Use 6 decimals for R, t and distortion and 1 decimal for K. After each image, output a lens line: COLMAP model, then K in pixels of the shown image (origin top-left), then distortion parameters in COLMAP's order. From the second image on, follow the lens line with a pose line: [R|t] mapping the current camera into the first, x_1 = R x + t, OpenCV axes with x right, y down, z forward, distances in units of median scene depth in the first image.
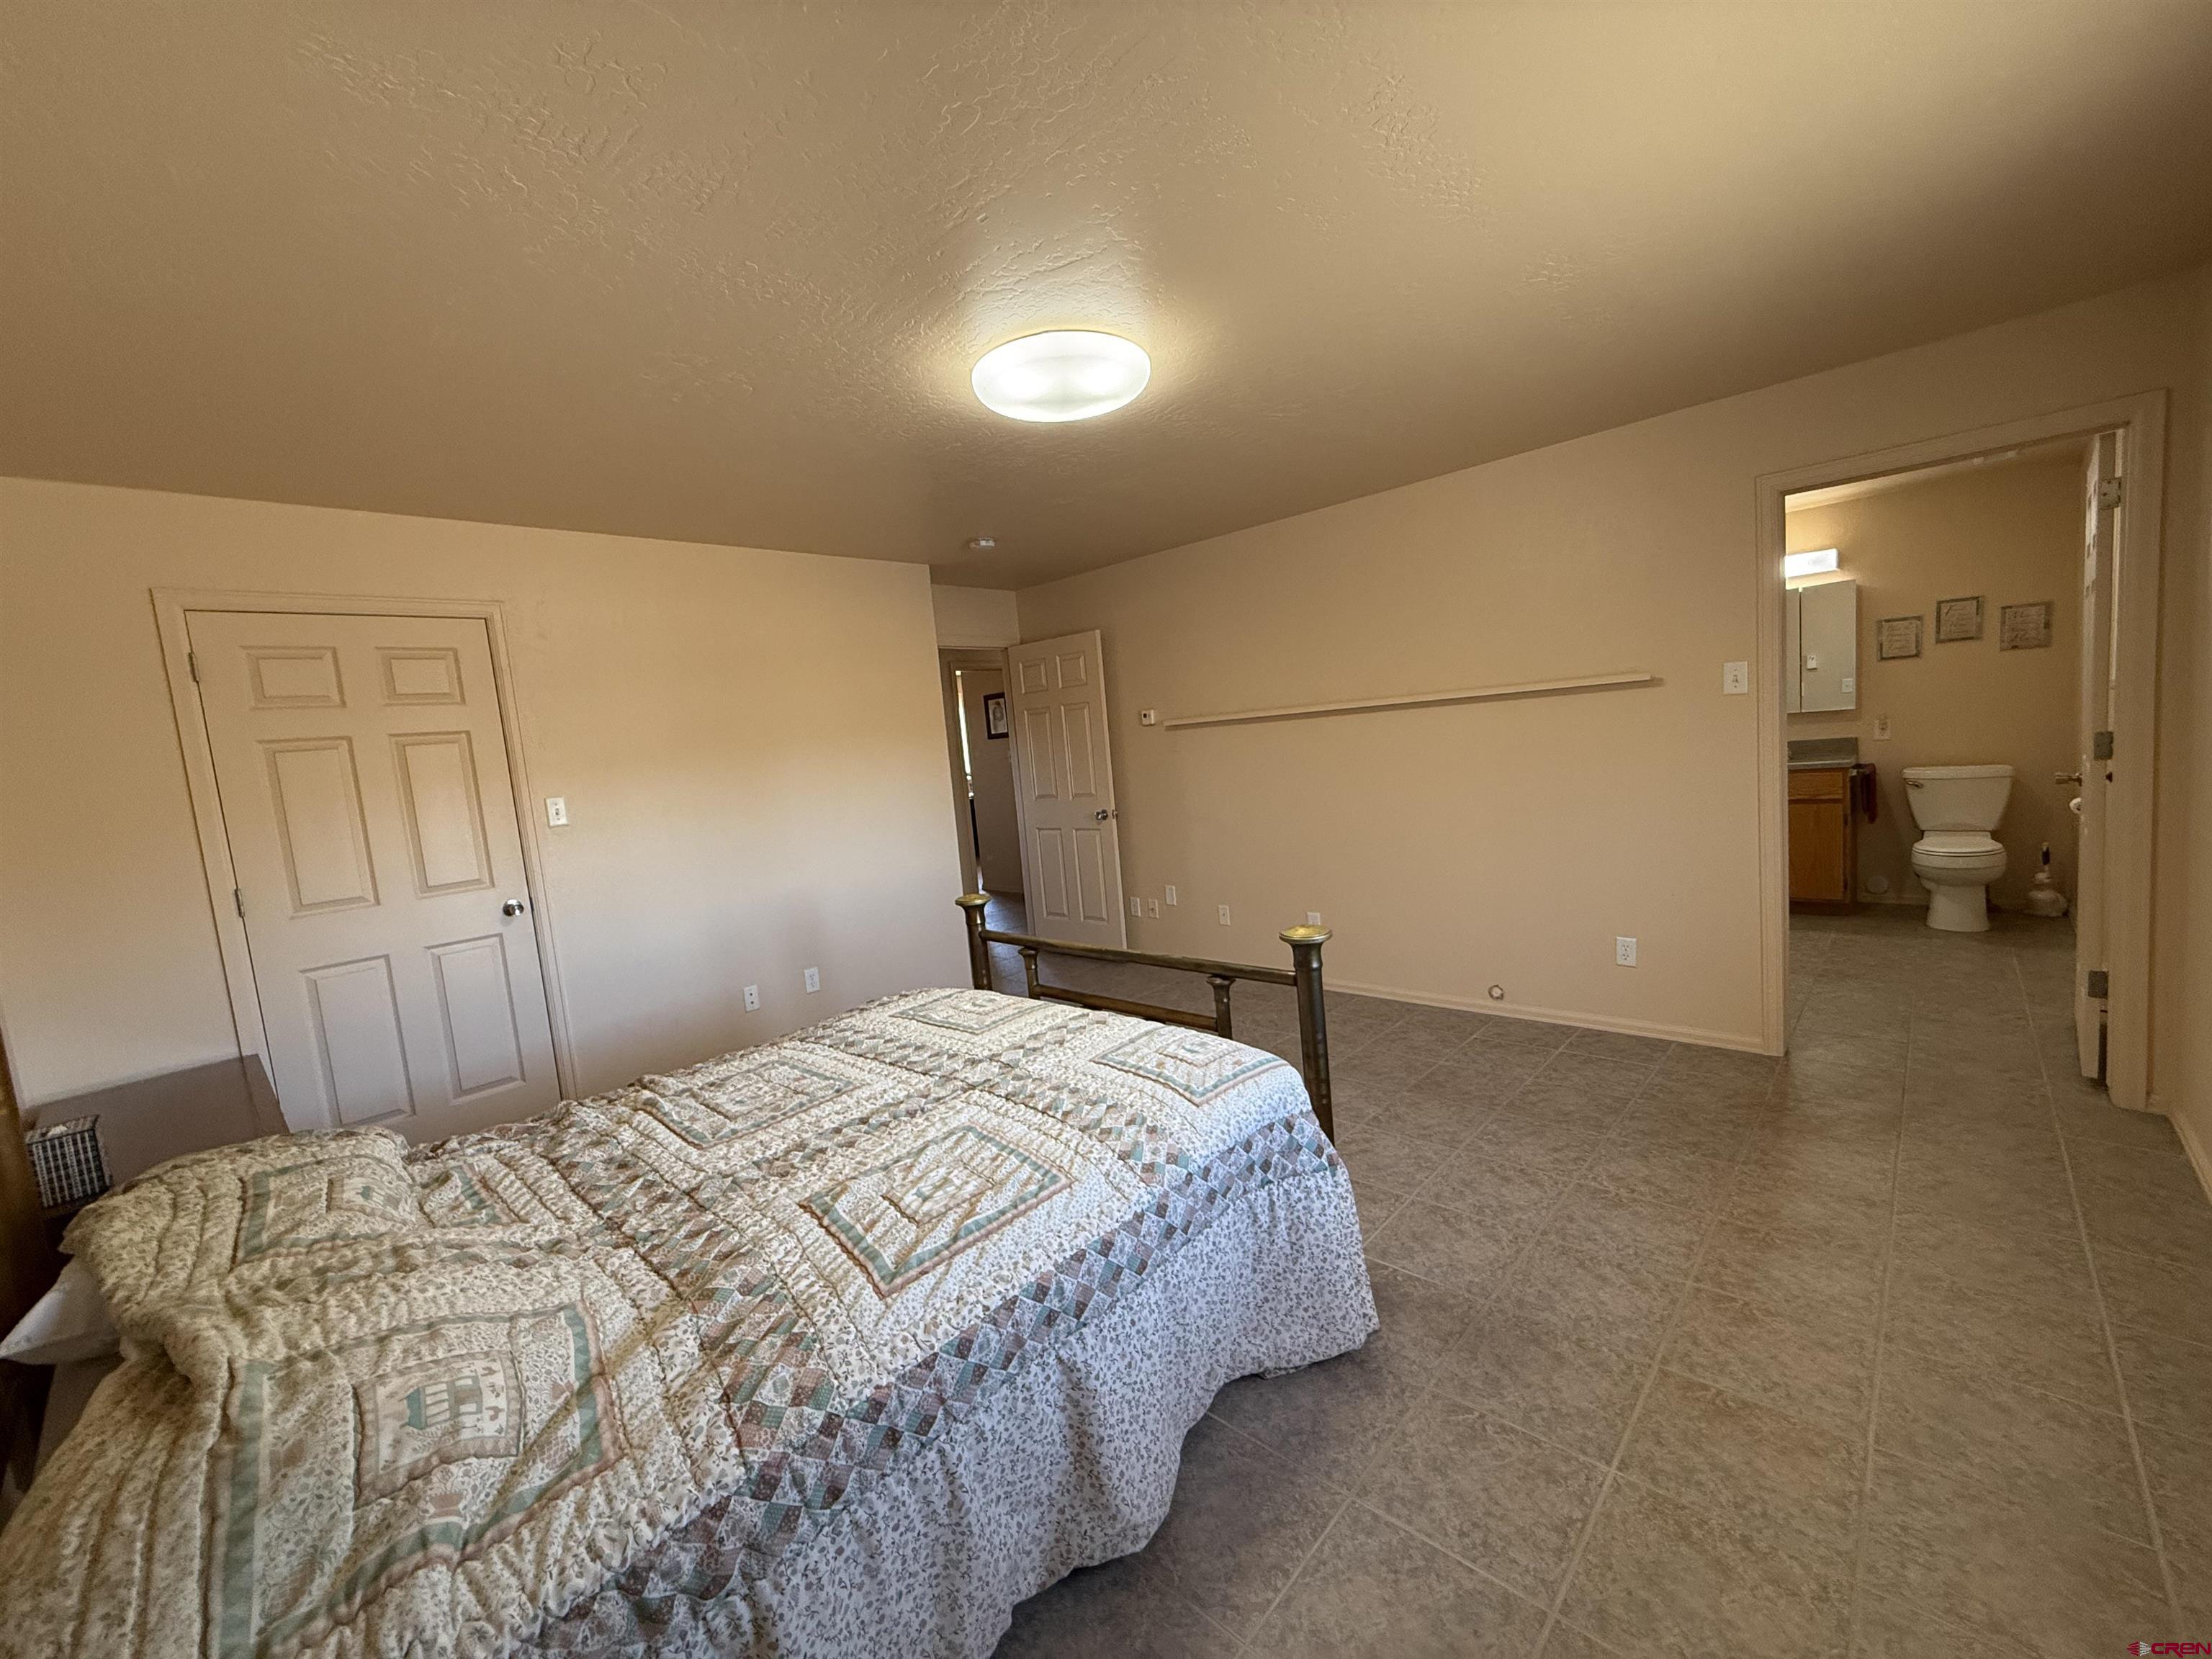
lens RADIAL K [[881.1, 0, 1104.4], [0, 881.1, 825.1], [0, 0, 1]] dist [-0.004069, -0.000512]
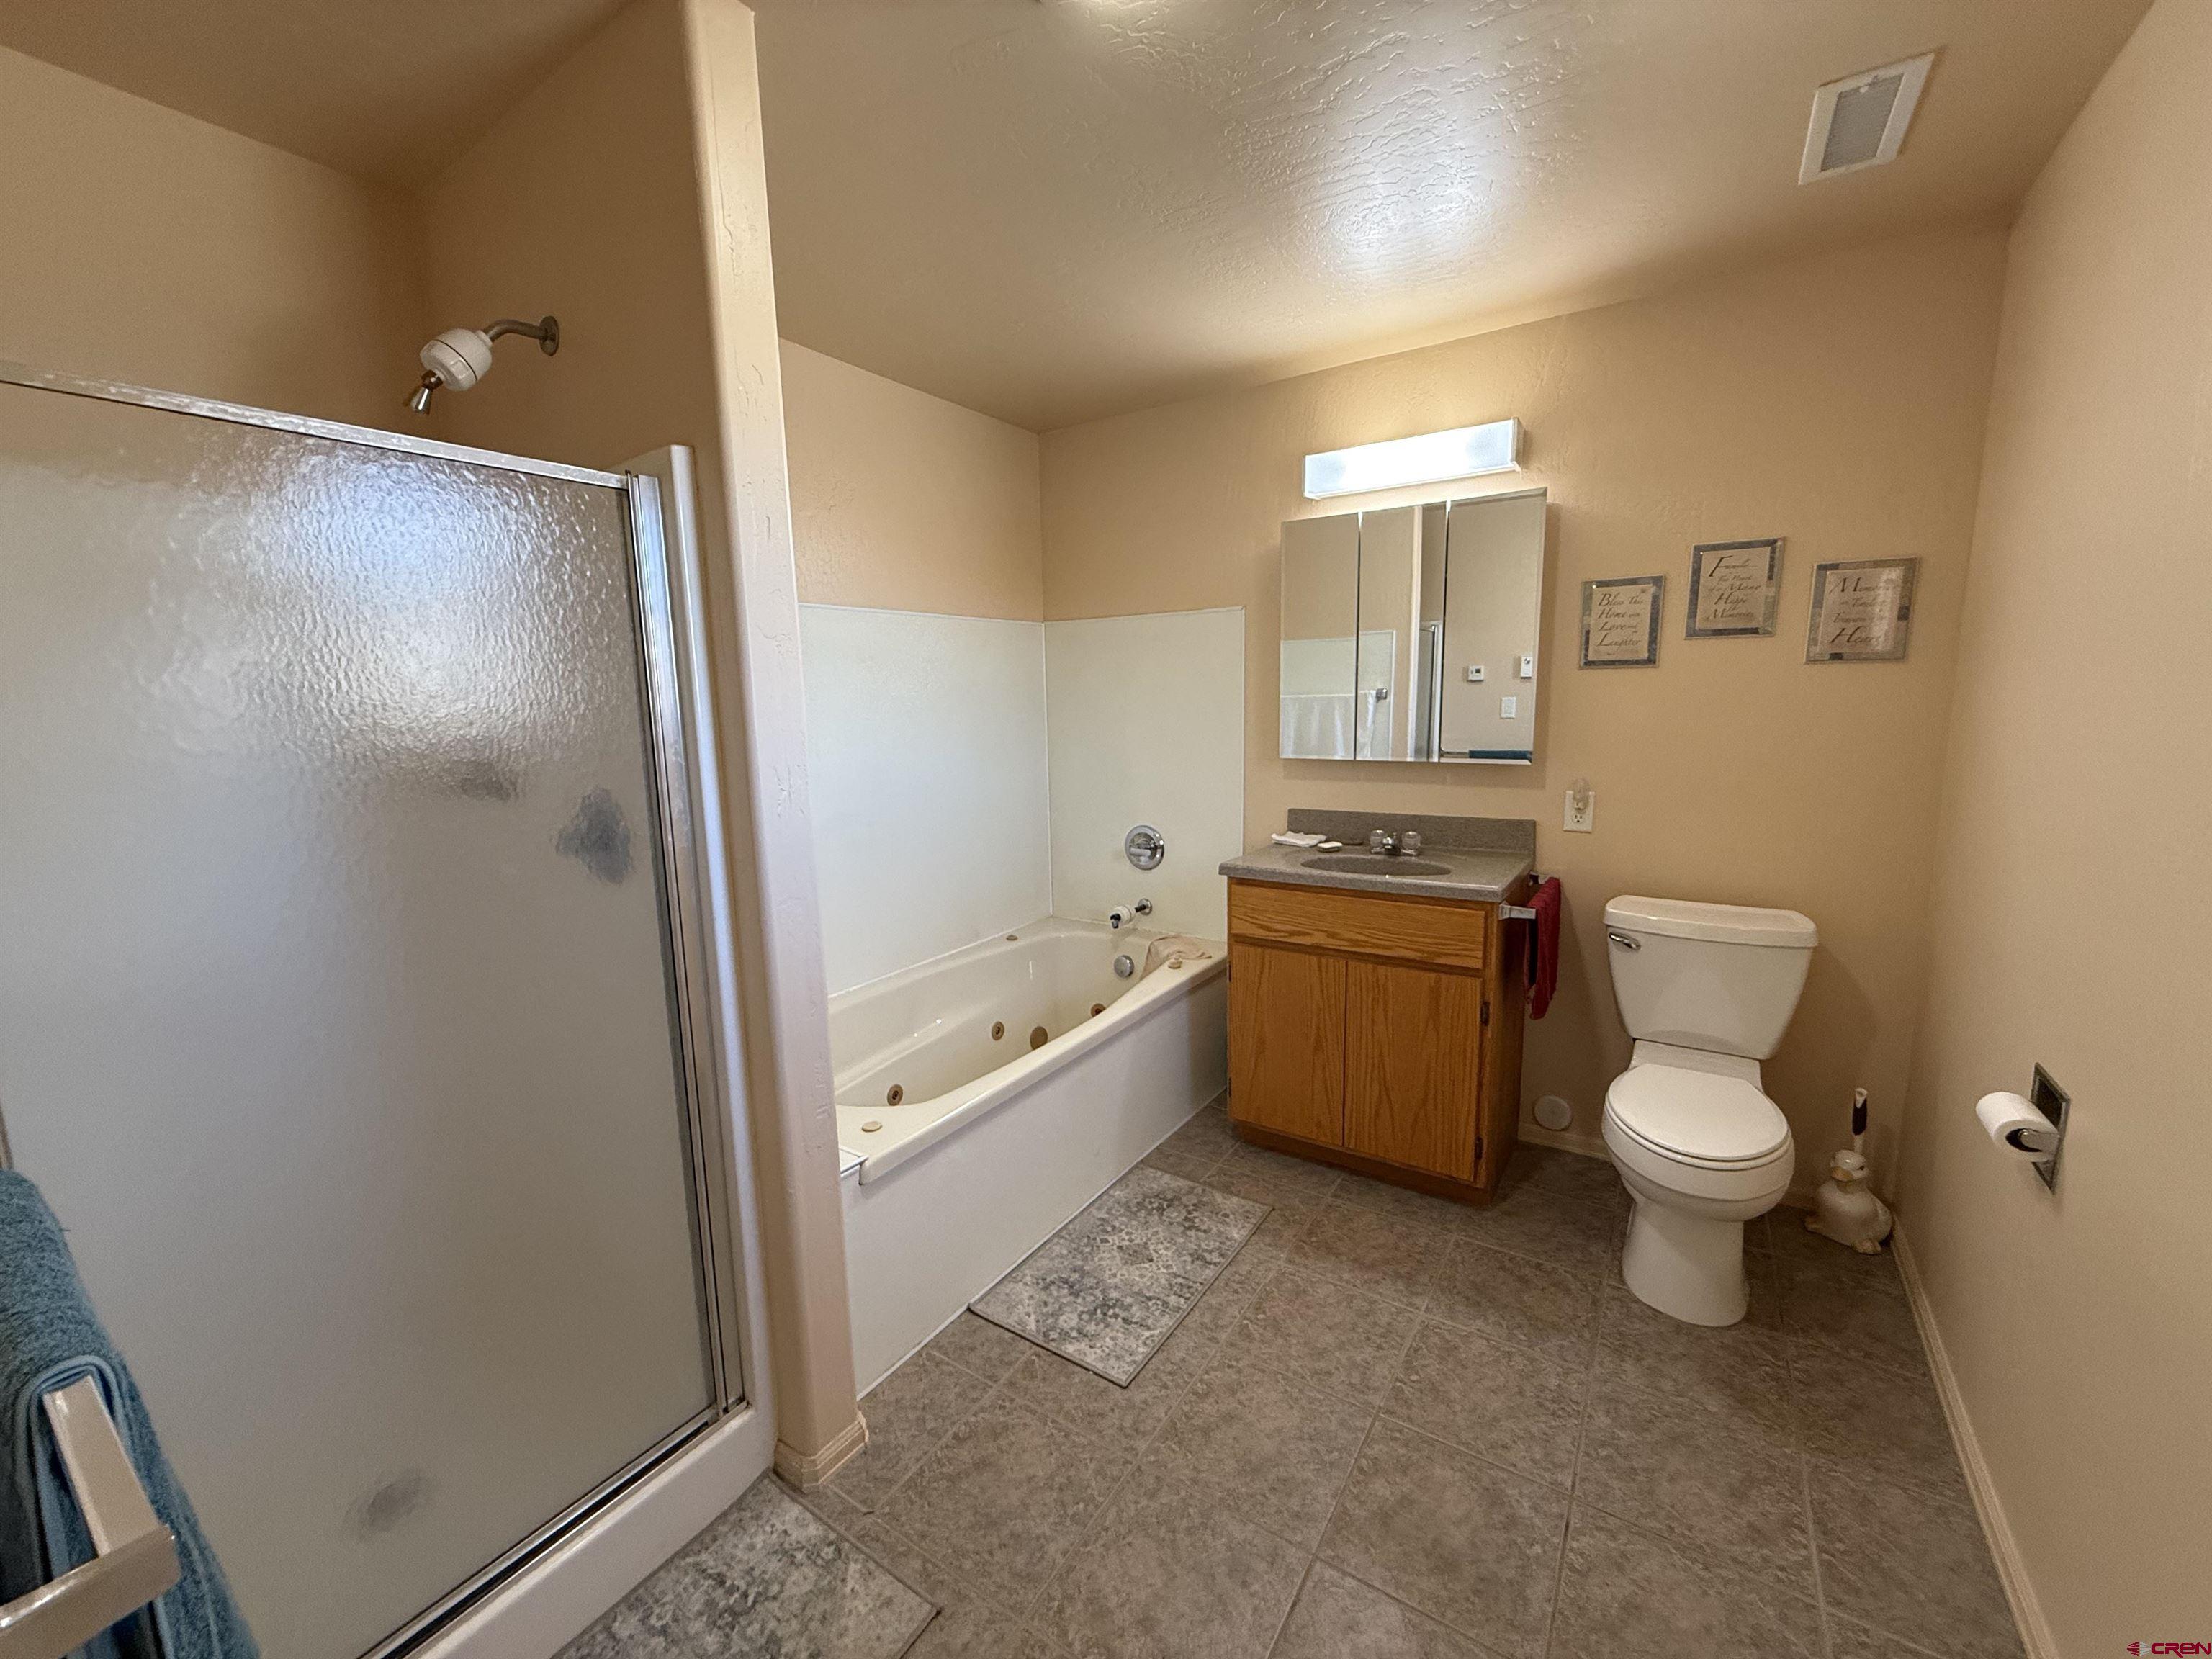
lens RADIAL K [[881.1, 0, 1104.4], [0, 881.1, 834.8], [0, 0, 1]] dist [-0.004069, -0.000512]
pose [[0.982994, 0.035717, 0.180130, 0.557939], [-0.043825, 0.998188, 0.041231, -0.107267], [-0.178331, -0.048424, 0.982778, 0.585100]]
